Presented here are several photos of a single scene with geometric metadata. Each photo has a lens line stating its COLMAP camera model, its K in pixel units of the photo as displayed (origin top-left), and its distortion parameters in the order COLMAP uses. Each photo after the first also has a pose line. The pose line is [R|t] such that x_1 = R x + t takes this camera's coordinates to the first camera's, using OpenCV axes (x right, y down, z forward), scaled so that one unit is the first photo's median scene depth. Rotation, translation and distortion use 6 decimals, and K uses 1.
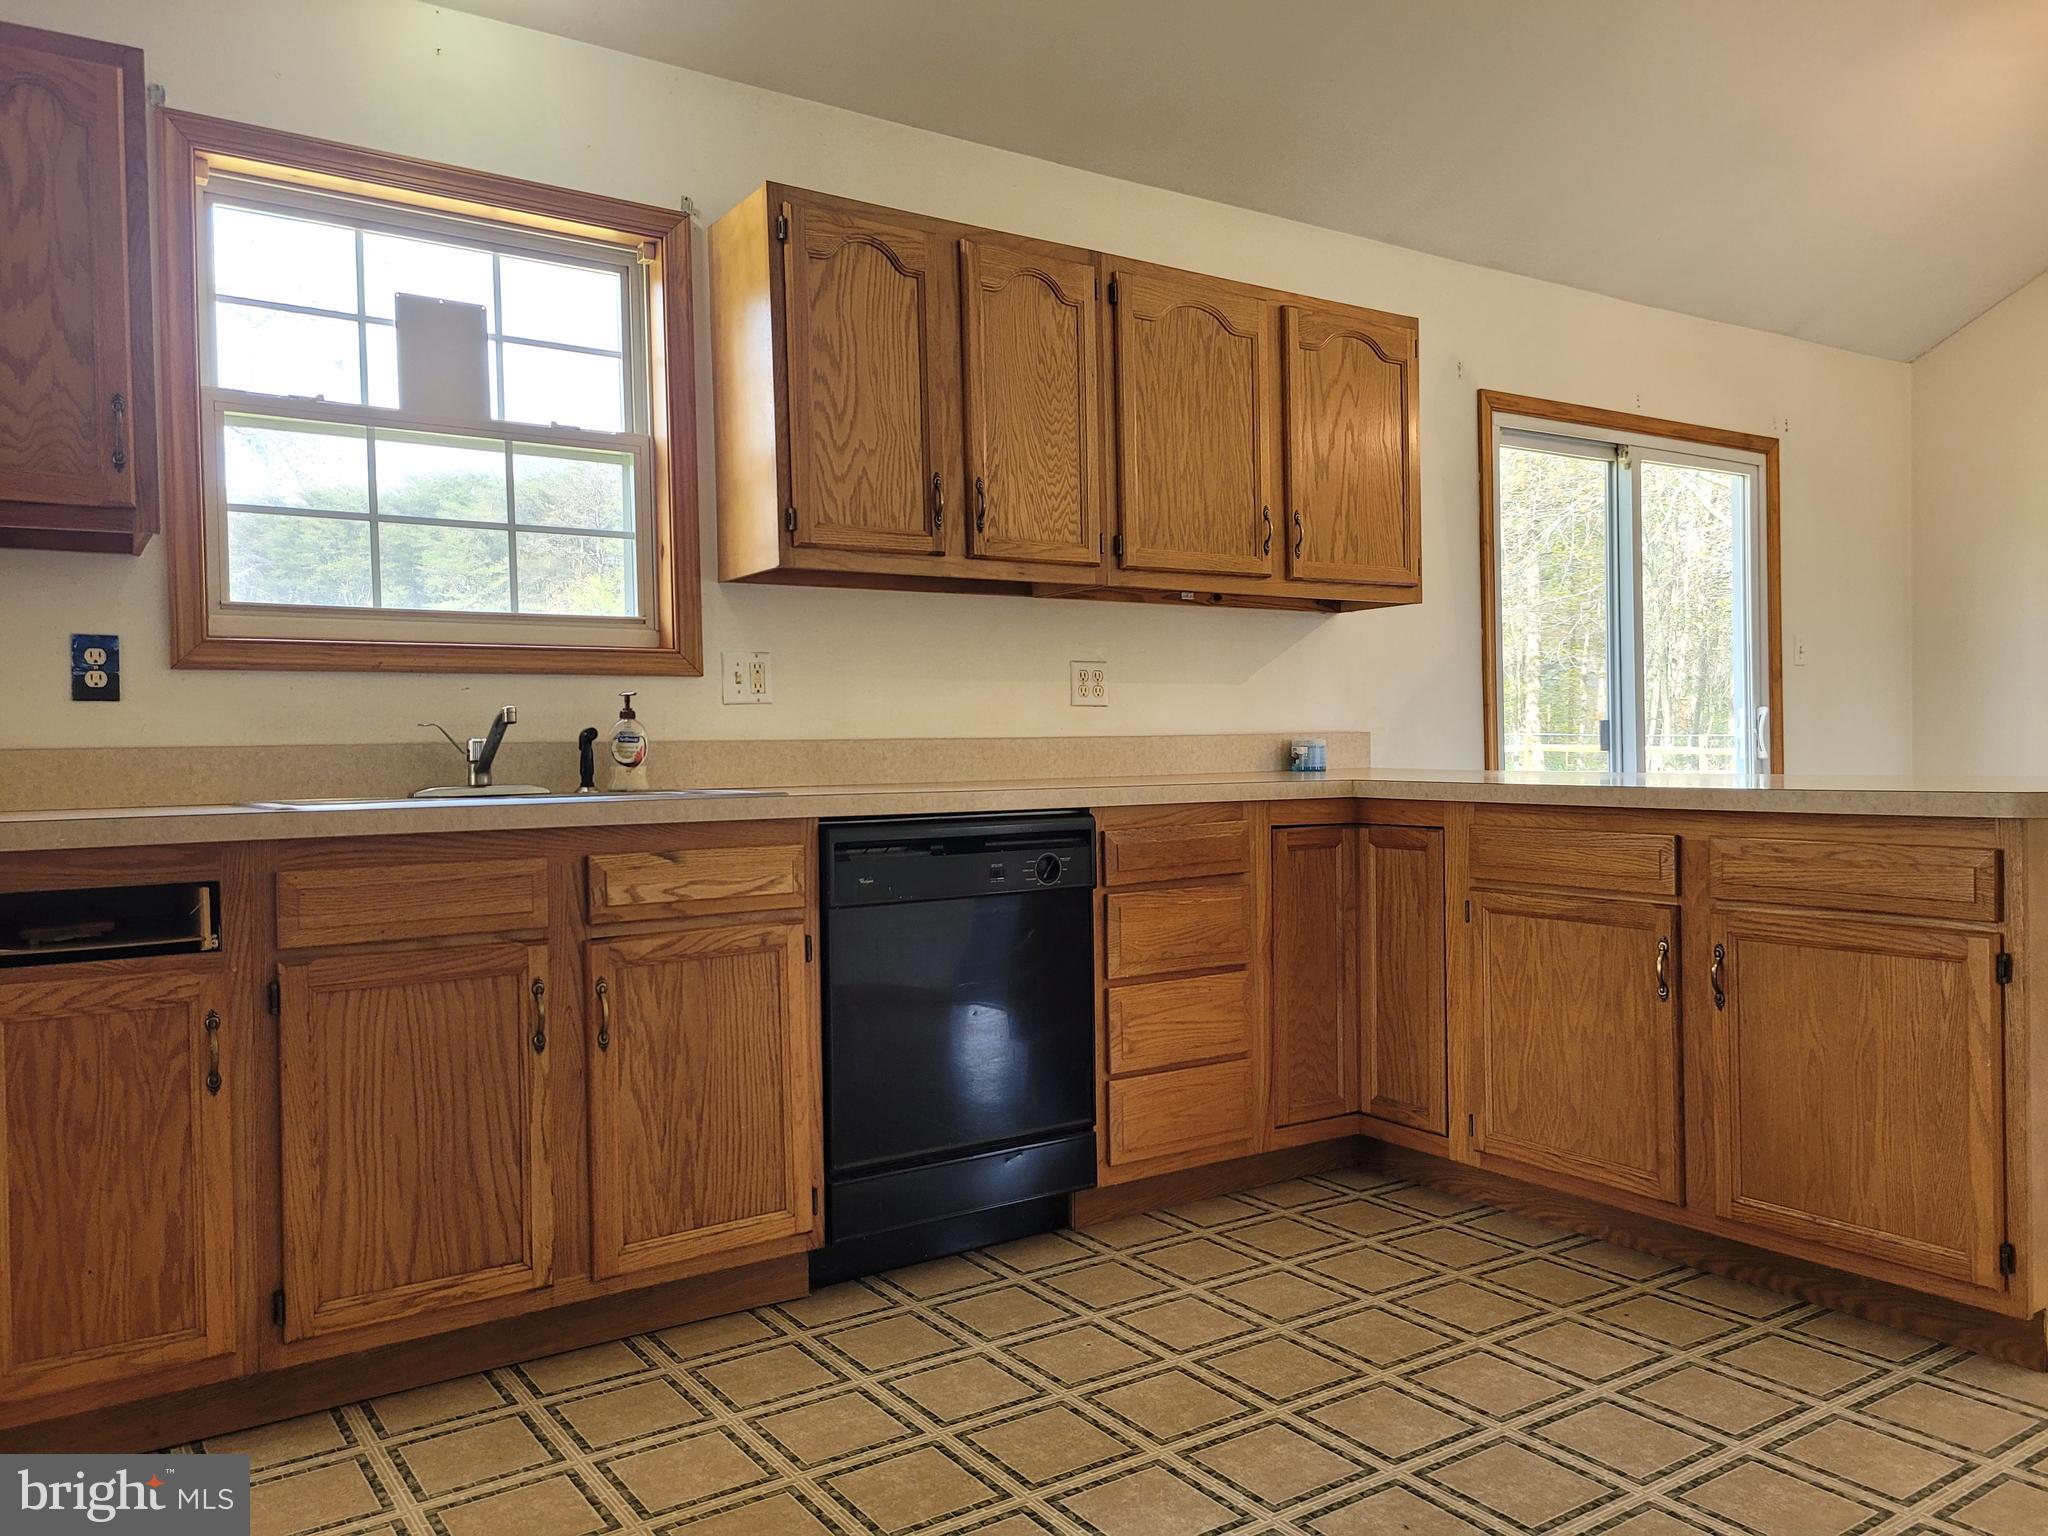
lens RADIAL K [[1521.3, 0, 1012.6], [0, 1521.3, 768.7], [0, 0, 1]] dist [0.072182, -0.063346]
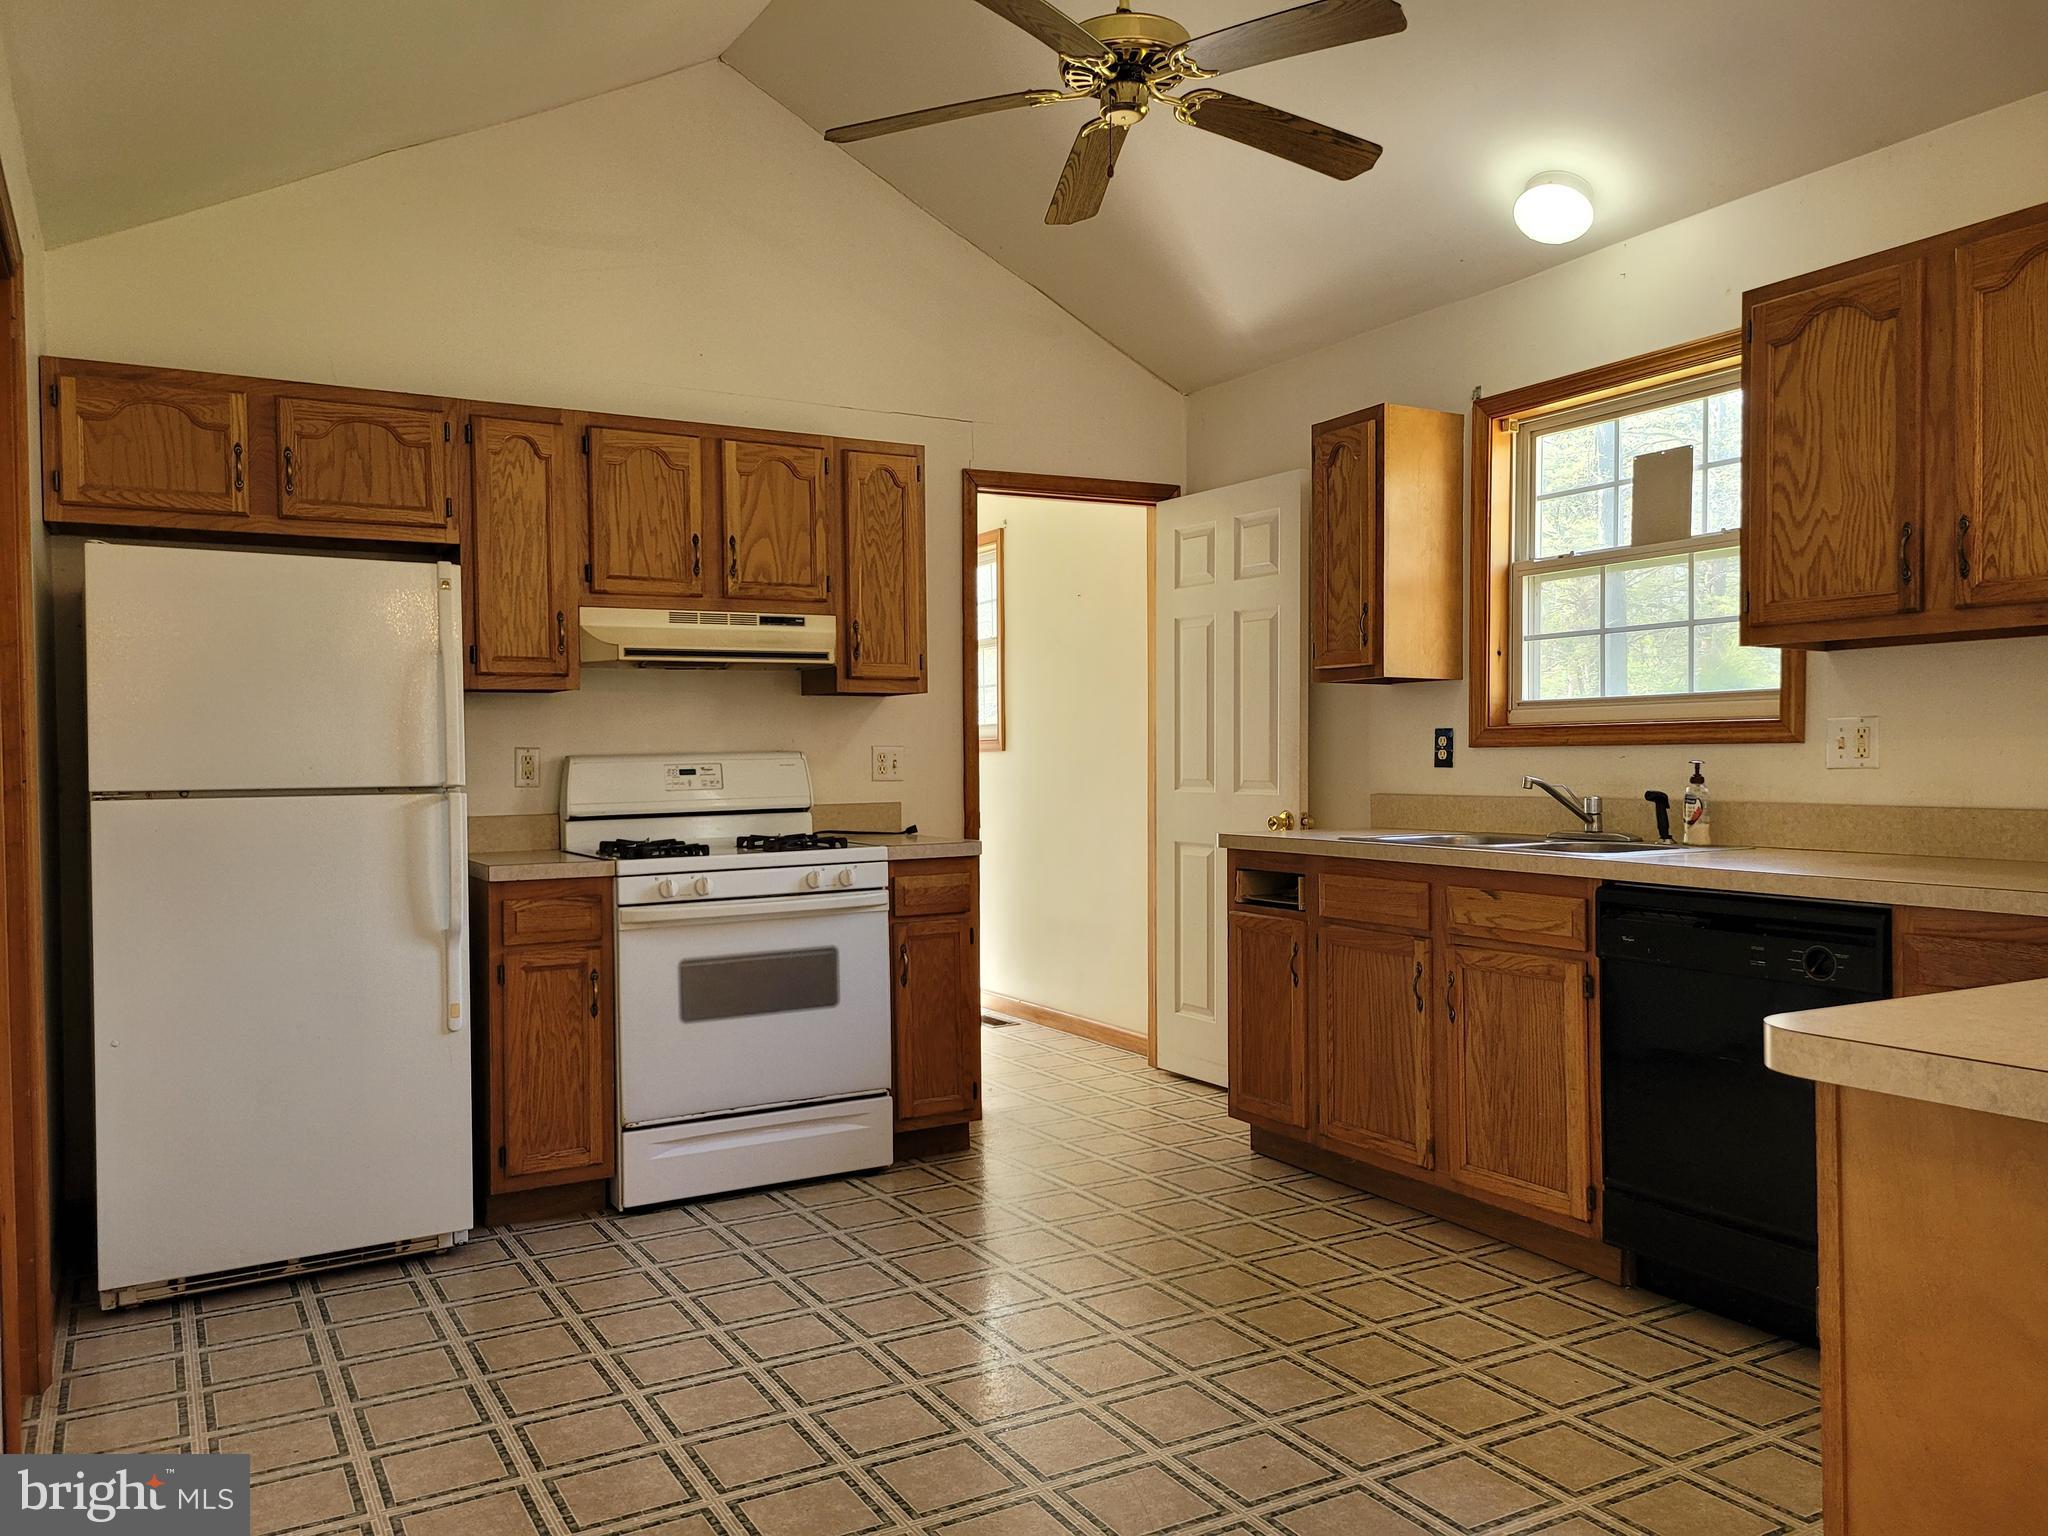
lens RADIAL K [[1521.3, 0, 1012.6], [0, 1521.3, 768.7], [0, 0, 1]] dist [0.072182, -0.063346]
pose [[-0.075294, 0.025494, -0.996835, 0.952290], [-0.002677, 0.999664, 0.025769, -0.071826], [0.997158, 0.004608, -0.075201, 0.556803]]
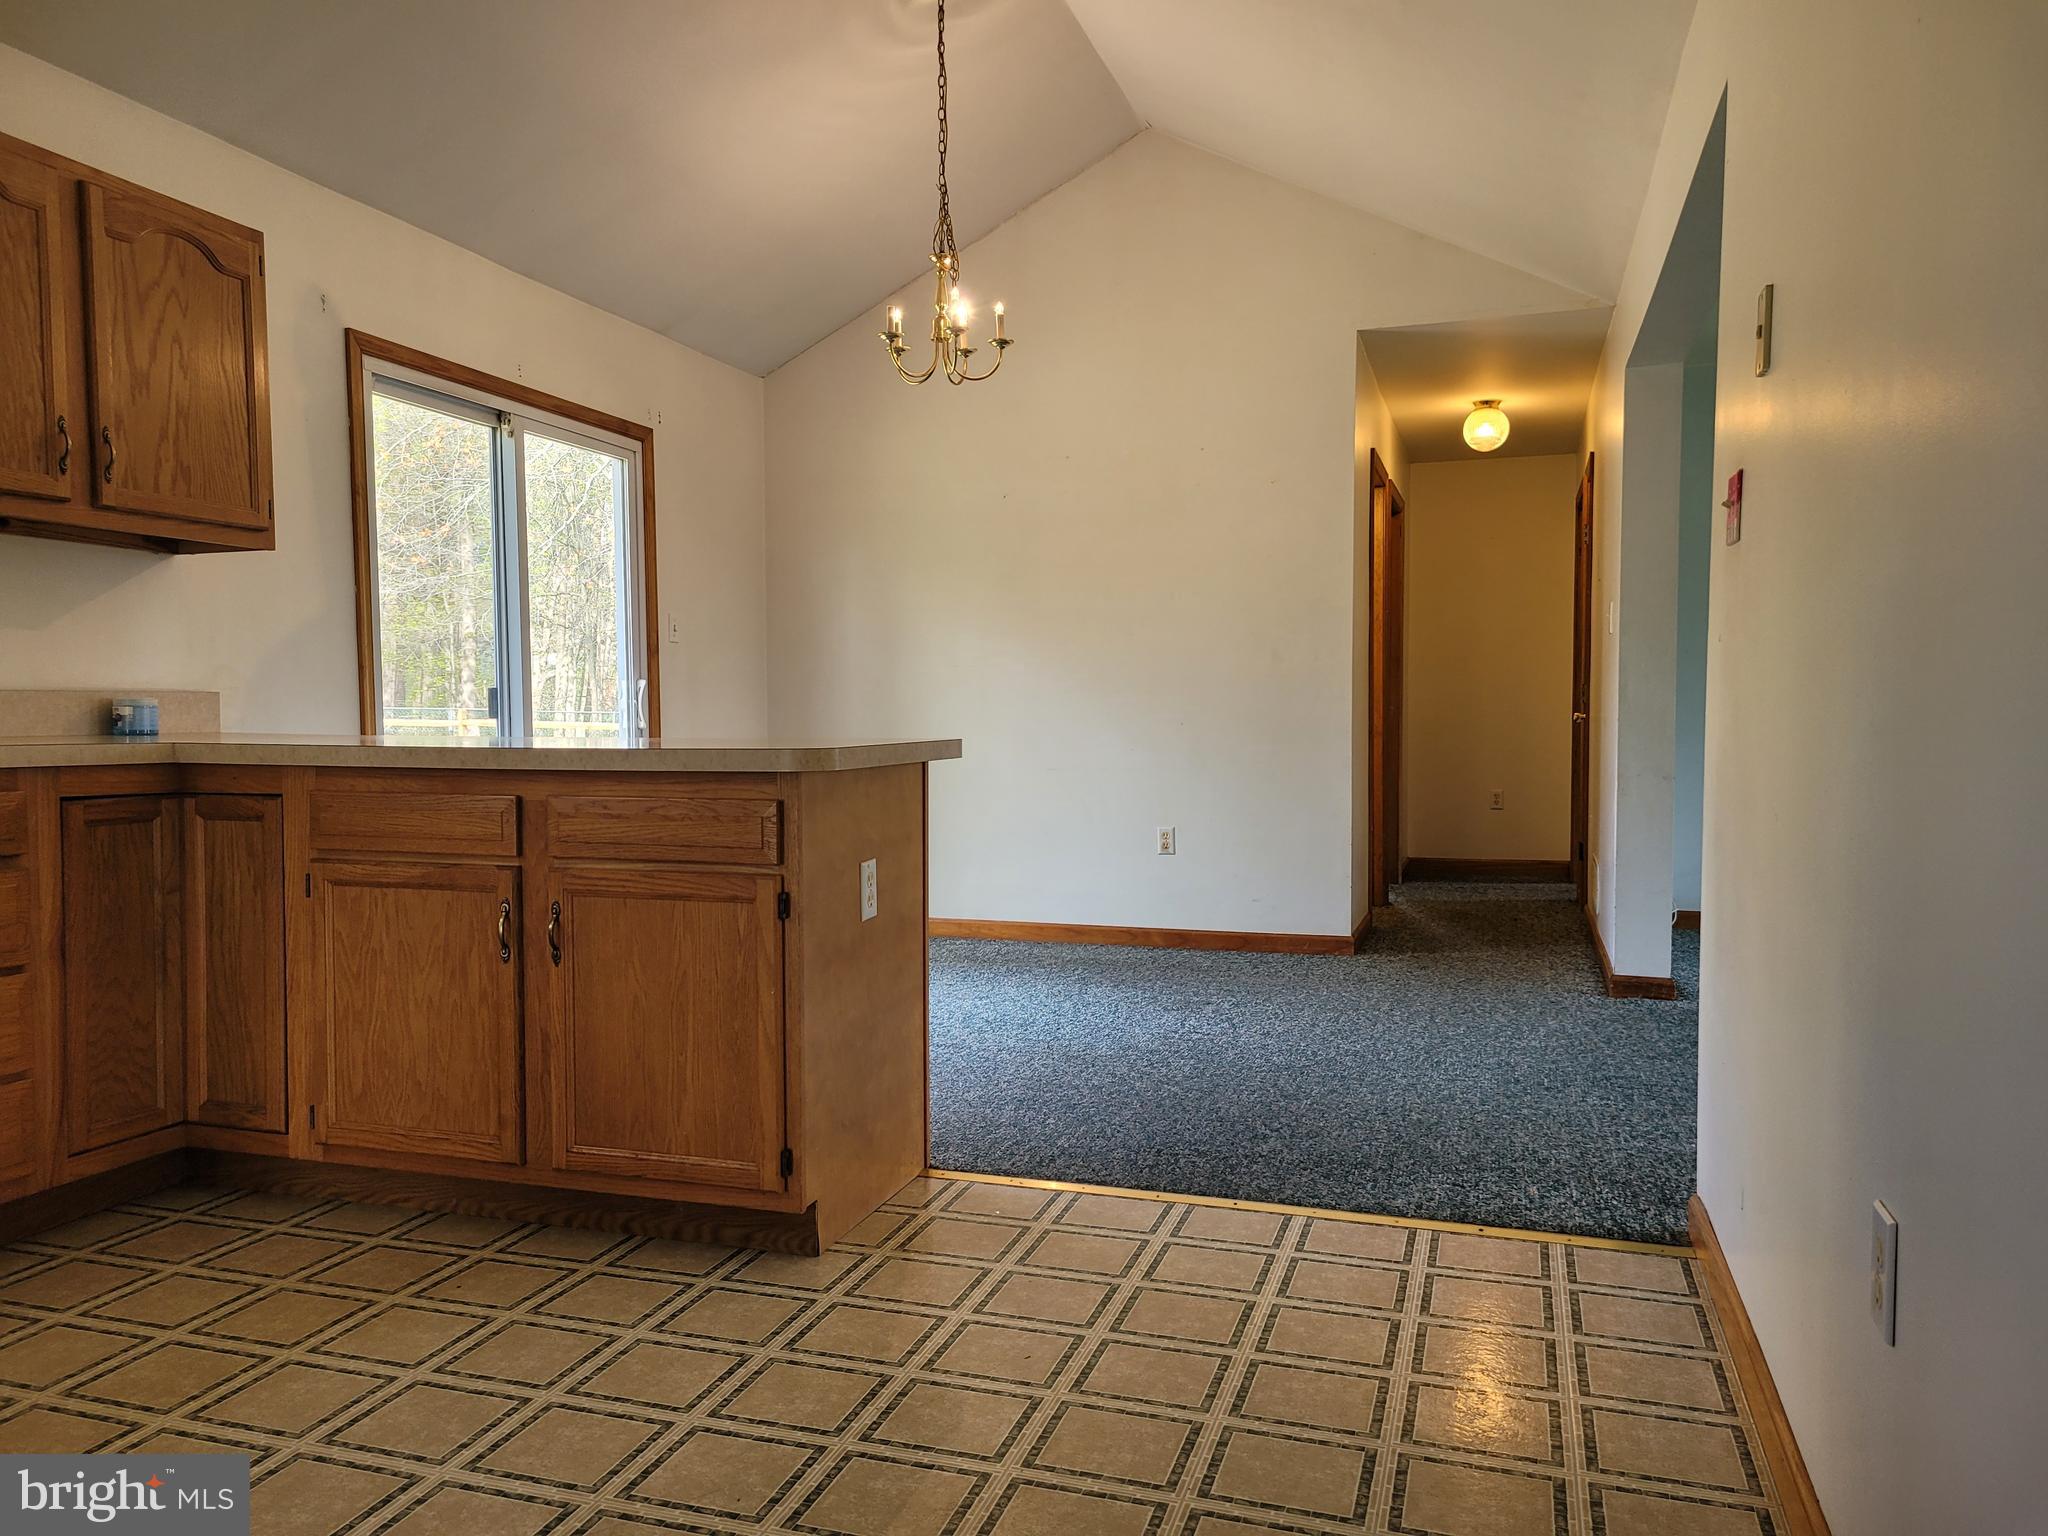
lens RADIAL K [[1523.9, 0, 981.1], [0, 1523.9, 768.4], [0, 0, 1]] dist [0.076139, -0.069965]
pose [[0.799817, -0.008808, 0.600179, 0.068852], [-0.000259, 0.999887, 0.015020, 0.009582], [-0.600244, -0.012169, 0.799724, 0.020809]]
